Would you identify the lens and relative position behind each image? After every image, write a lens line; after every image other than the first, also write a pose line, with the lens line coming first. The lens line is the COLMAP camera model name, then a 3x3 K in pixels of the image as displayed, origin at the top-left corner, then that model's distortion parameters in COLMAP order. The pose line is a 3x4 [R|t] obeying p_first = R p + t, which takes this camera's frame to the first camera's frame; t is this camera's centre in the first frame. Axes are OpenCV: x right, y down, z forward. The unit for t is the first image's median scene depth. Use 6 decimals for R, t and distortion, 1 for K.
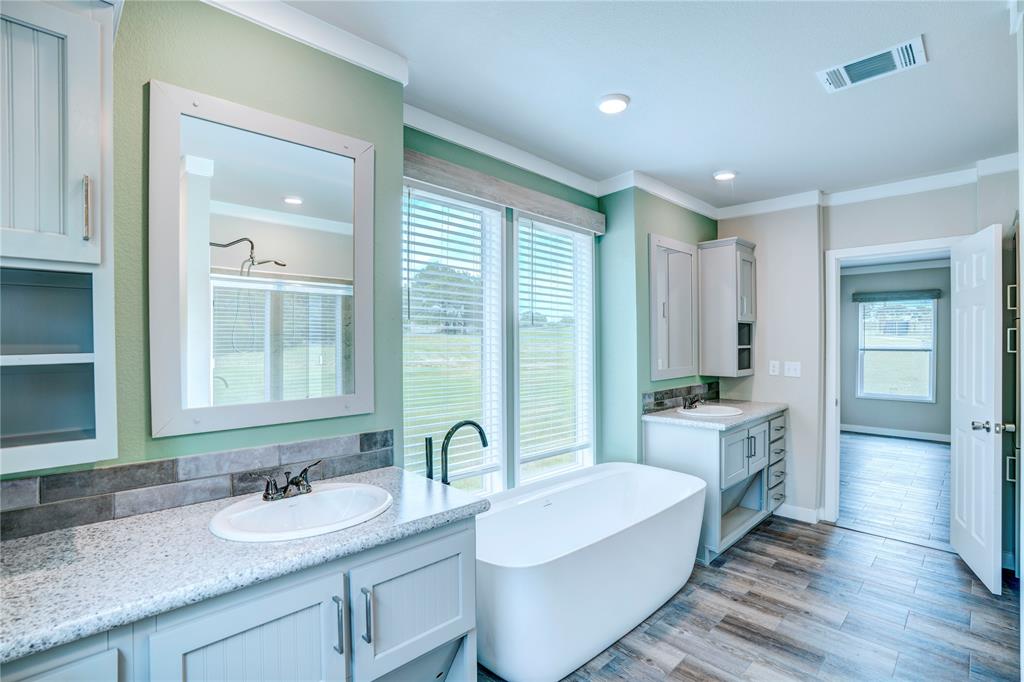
lens RADIAL K [[473.2, 0, 509.3], [0, 473.2, 342.6], [0, 0, 1]] dist [-0.077192, 0.030011]
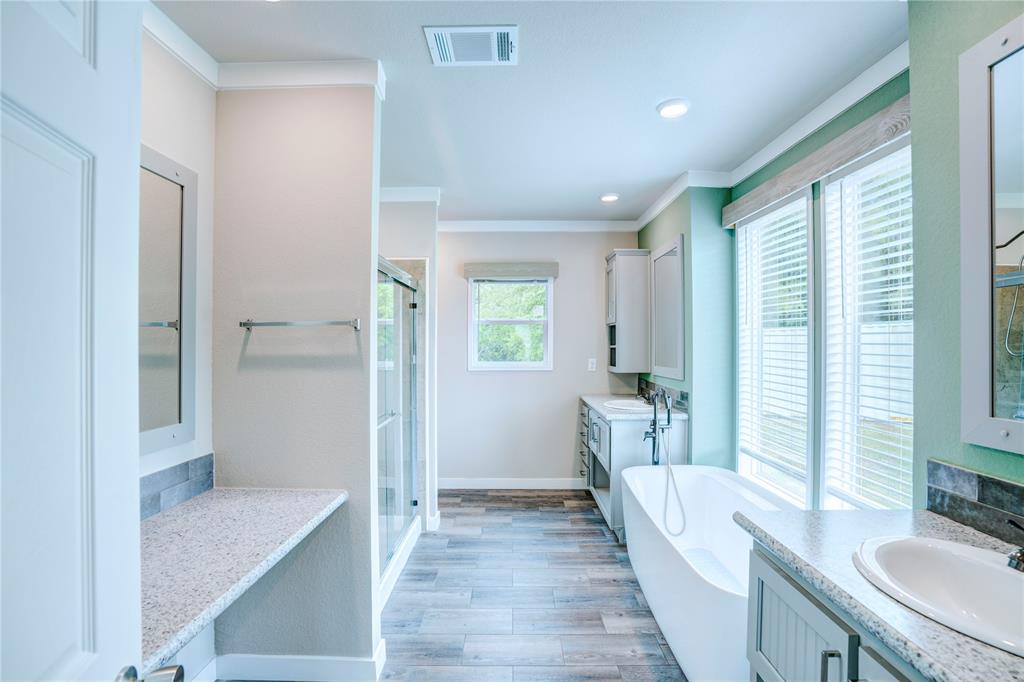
lens RADIAL K [[473.2, 0, 509.3], [0, 473.2, 342.6], [0, 0, 1]] dist [-0.077192, 0.030011]
pose [[-0.705917, -0.001176, -0.708294, 0.978605], [-0.005428, 0.999978, 0.003750, 0.003590], [0.708274, 0.006492, -0.705908, 1.188564]]
